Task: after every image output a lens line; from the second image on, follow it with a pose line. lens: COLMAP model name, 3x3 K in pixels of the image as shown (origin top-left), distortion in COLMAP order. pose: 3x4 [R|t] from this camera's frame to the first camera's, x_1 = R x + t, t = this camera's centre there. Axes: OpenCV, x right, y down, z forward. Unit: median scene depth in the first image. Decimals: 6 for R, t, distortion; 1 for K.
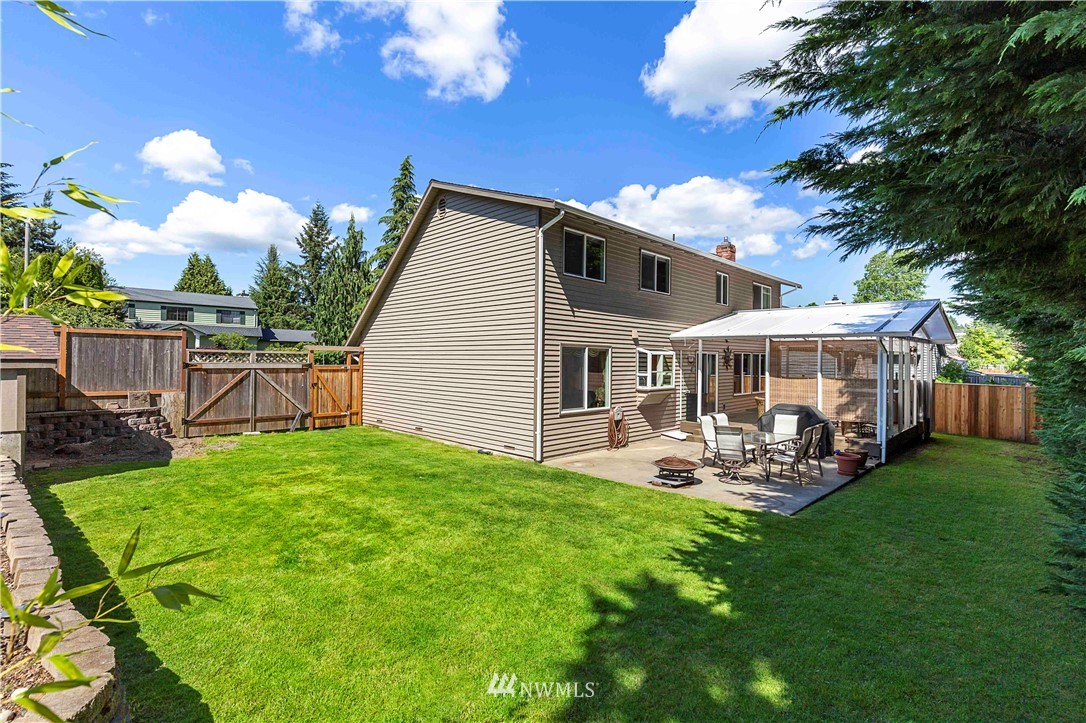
lens RADIAL K [[496.3, 0, 543.2], [0, 496.3, 360.4], [0, 0, 1]] dist [0.006583, -0.001204]
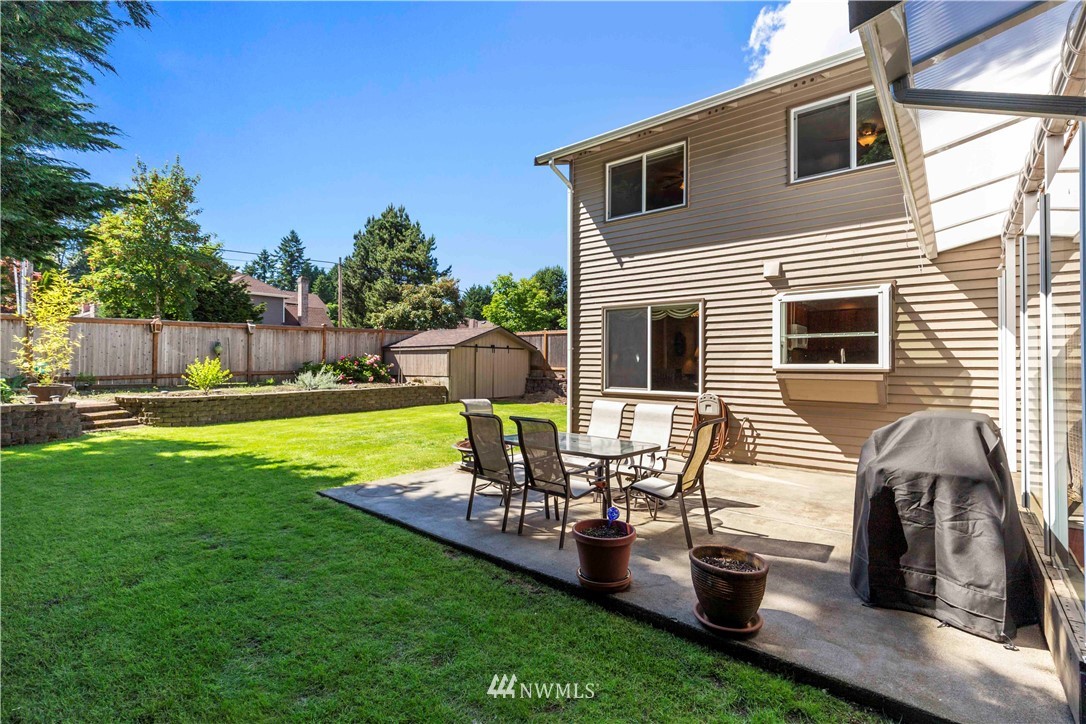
lens RADIAL K [[496.3, 0, 543.2], [0, 496.3, 359.1], [0, 0, 1]] dist [0.006583, -0.001204]
pose [[0.082166, -0.019087, -0.996436, 0.803354], [-0.002105, 0.999811, -0.019325, 0.066098], [0.996616, 0.003685, 0.082110, 0.786960]]
